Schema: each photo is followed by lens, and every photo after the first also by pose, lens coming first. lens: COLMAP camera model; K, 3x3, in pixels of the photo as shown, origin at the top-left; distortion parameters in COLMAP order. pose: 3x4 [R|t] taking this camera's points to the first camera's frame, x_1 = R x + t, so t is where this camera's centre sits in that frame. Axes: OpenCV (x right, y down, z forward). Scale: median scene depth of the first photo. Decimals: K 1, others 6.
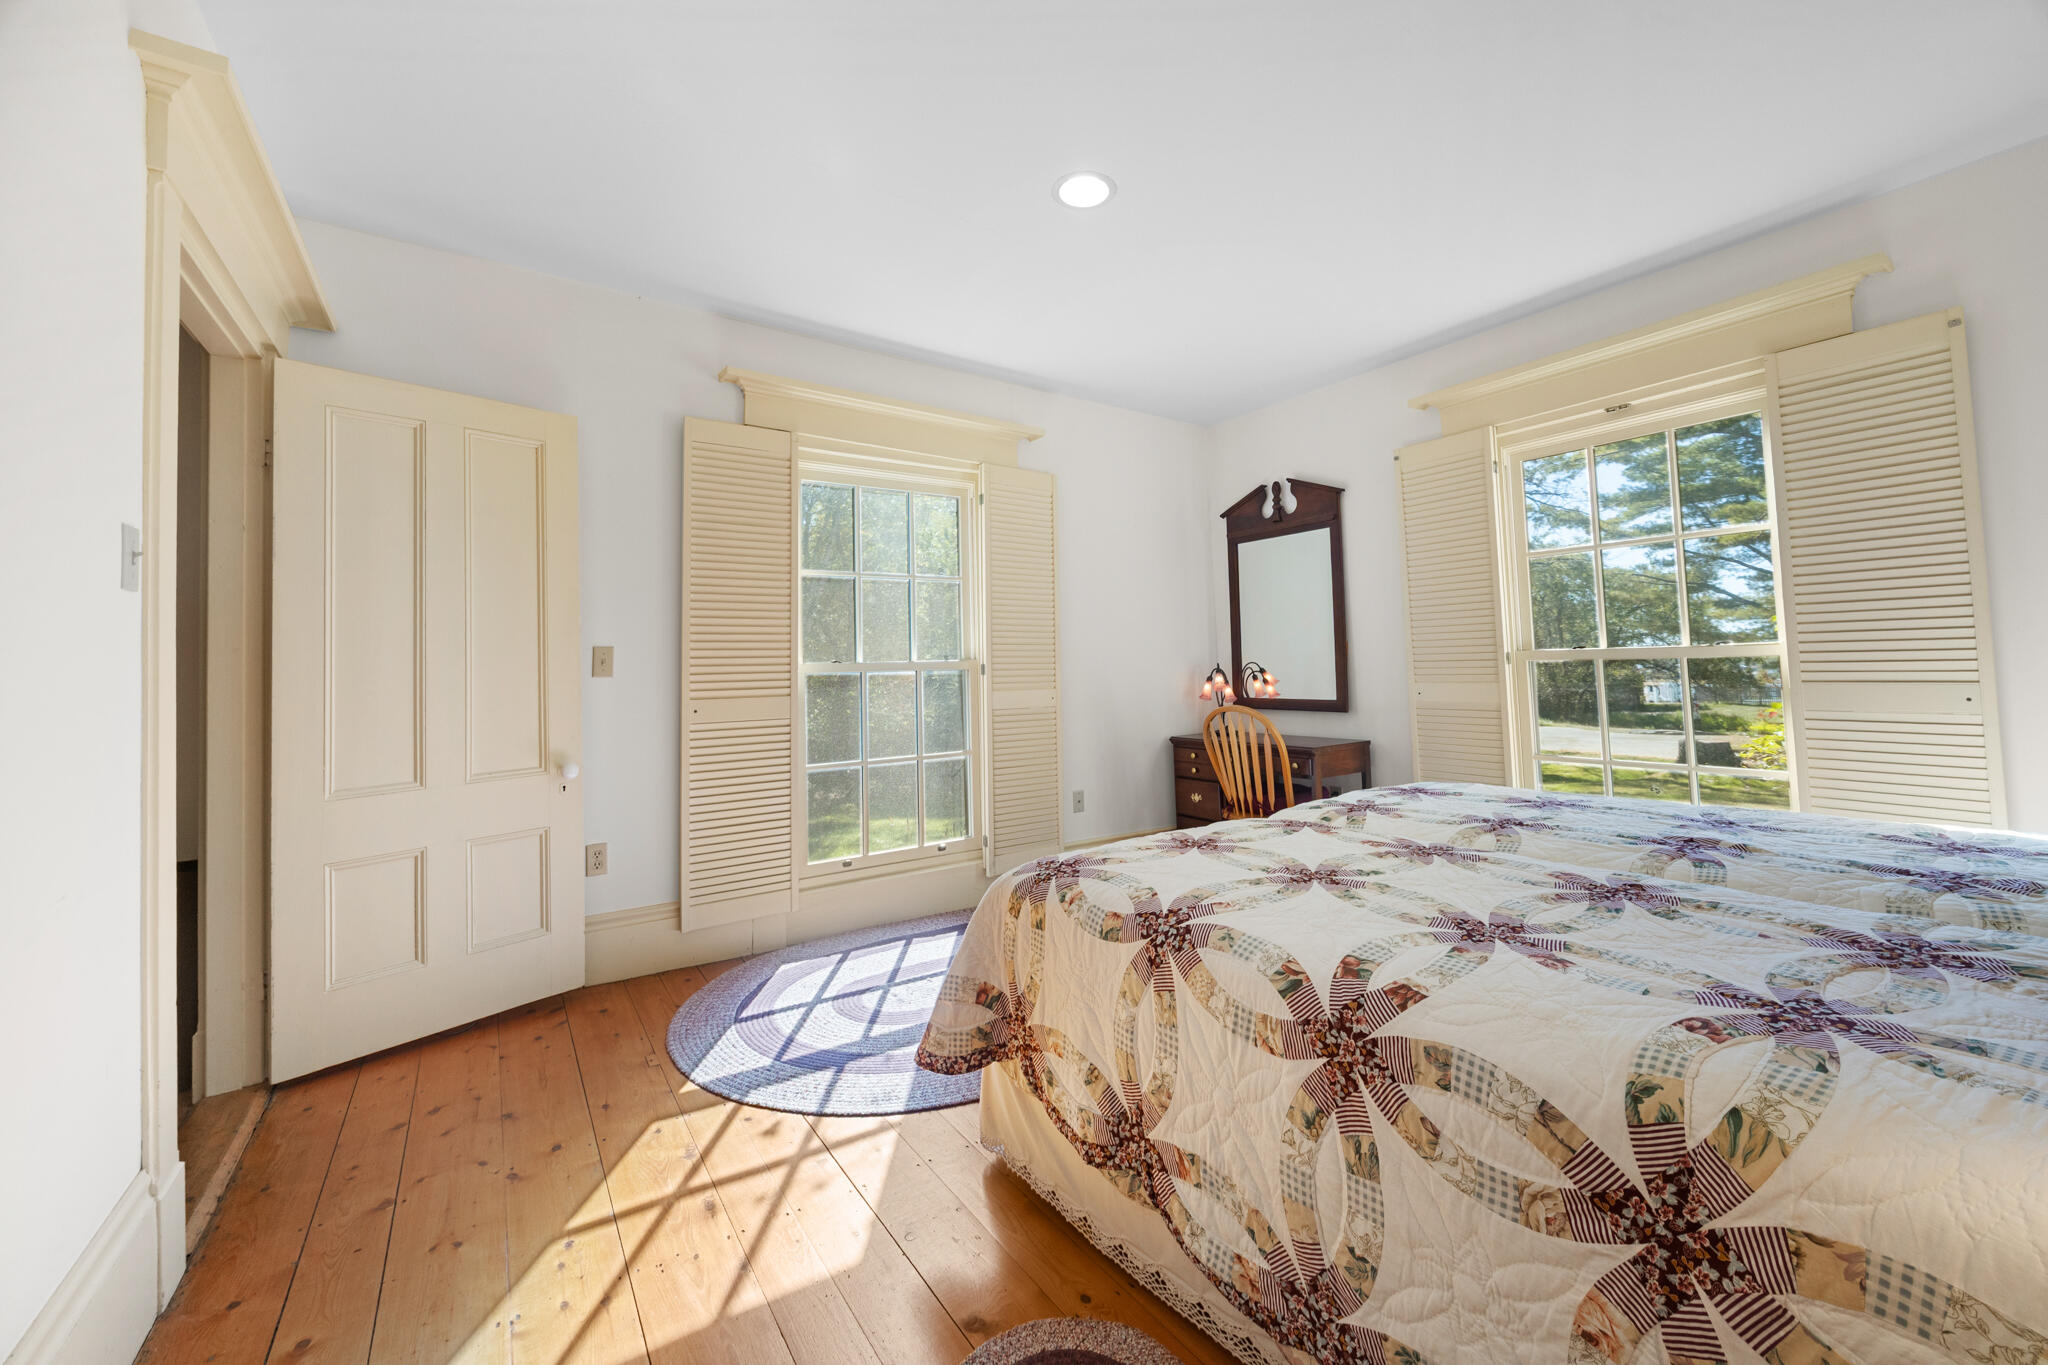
lens RADIAL K [[780.6, 0, 1030.8], [0, 780.6, 645.0], [0, 0, 1]] dist [-0.003138, -0.000228]
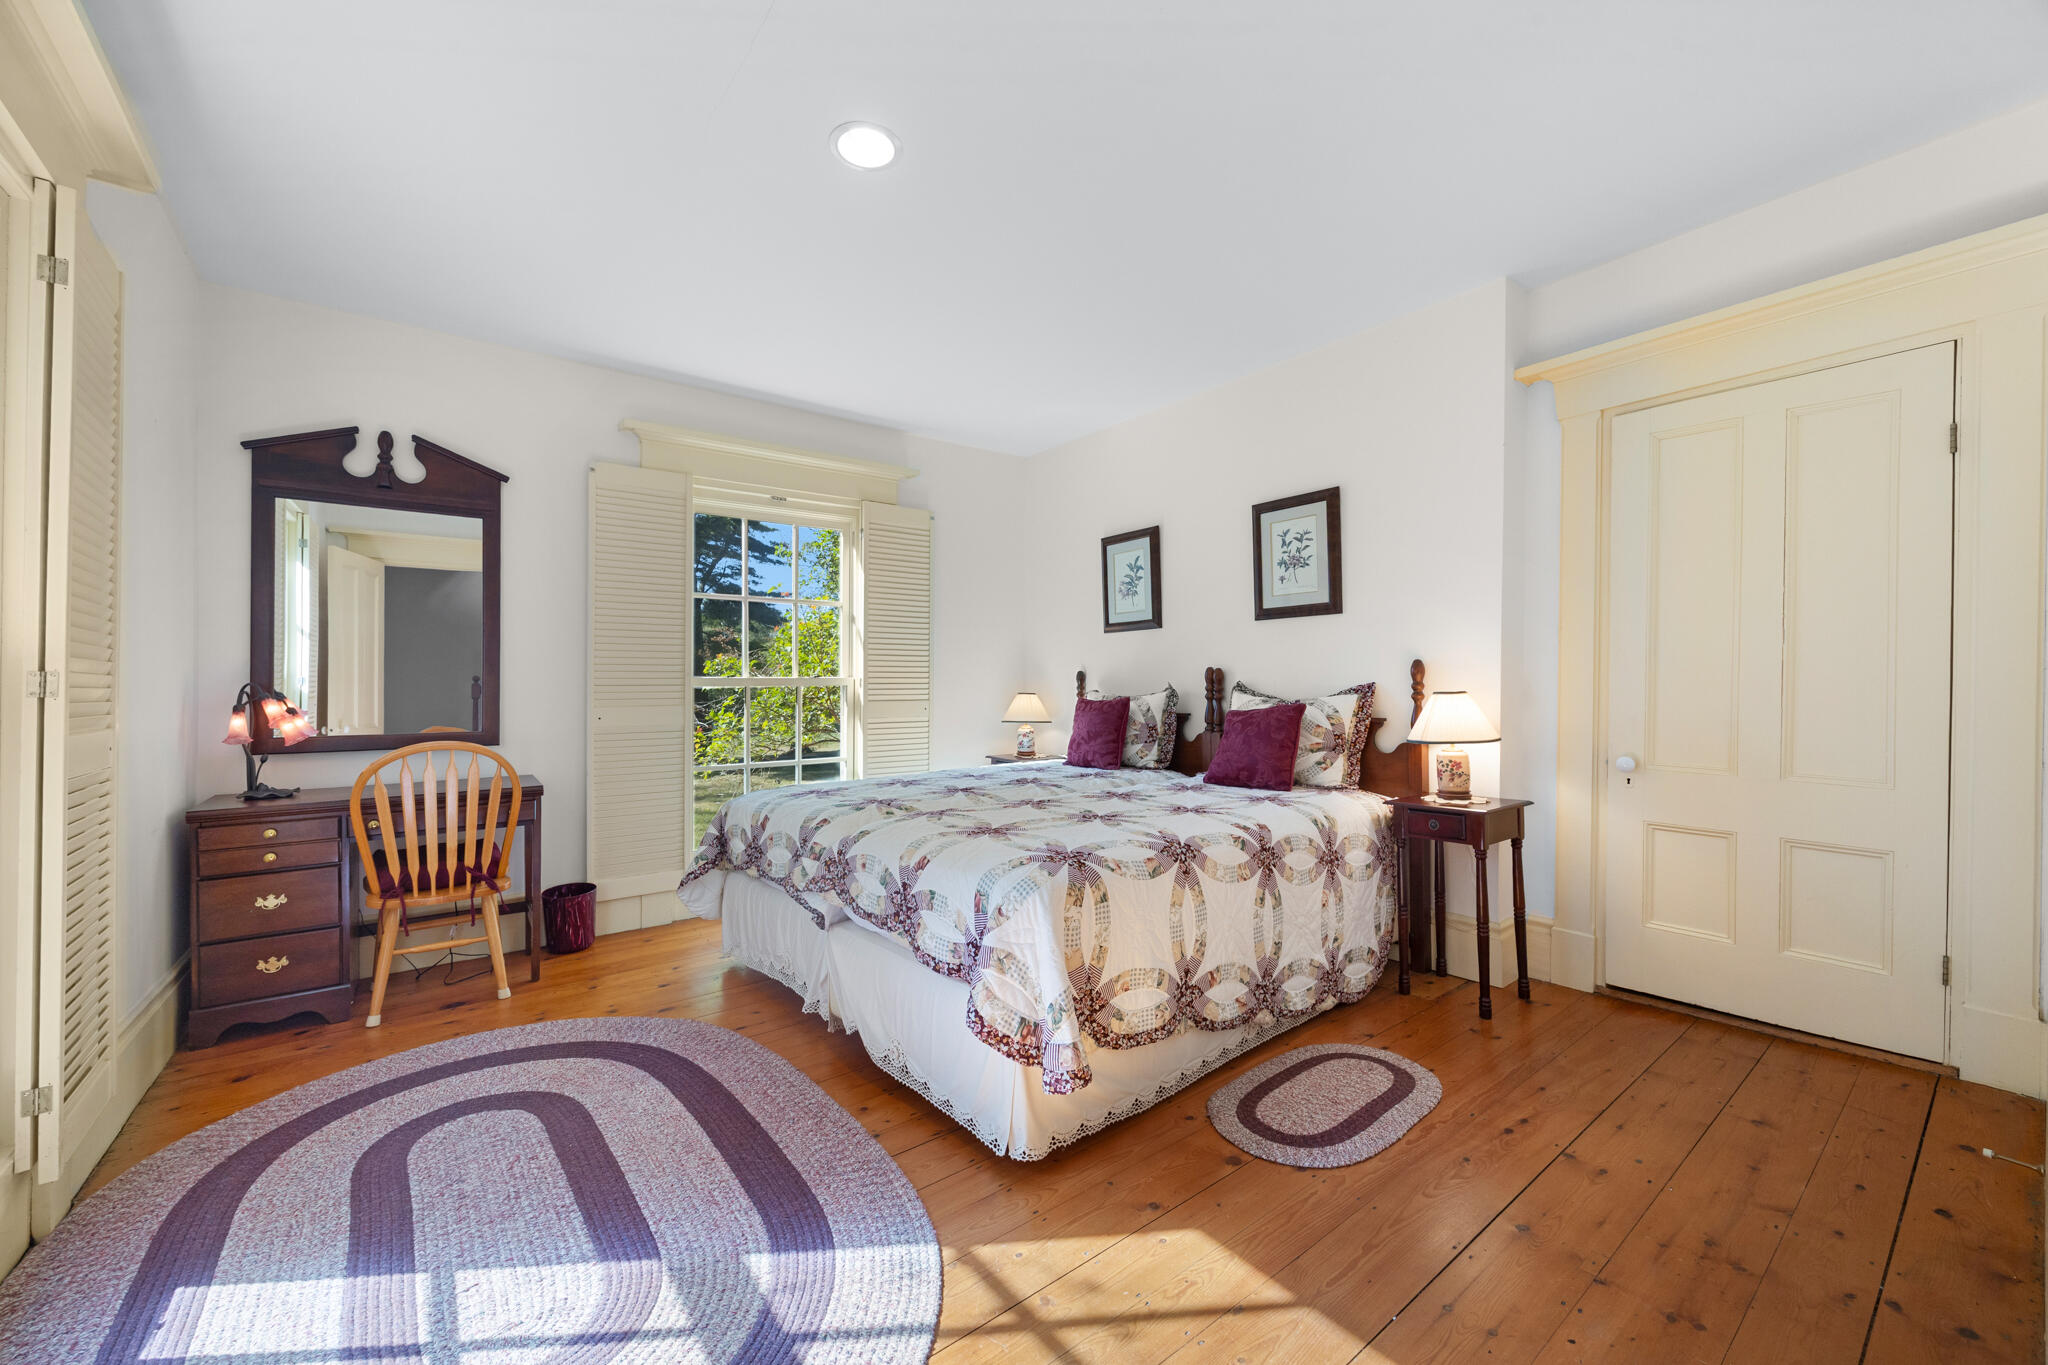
lens RADIAL K [[790.6, 0, 1030.7], [0, 790.6, 699.1], [0, 0, 1]] dist [-0.001989, -0.000278]
pose [[-0.046684, 0.004721, 0.998899, -1.287100], [-0.023365, 0.999710, -0.005817, 0.077579], [-0.998636, -0.023611, -0.046561, 1.292305]]
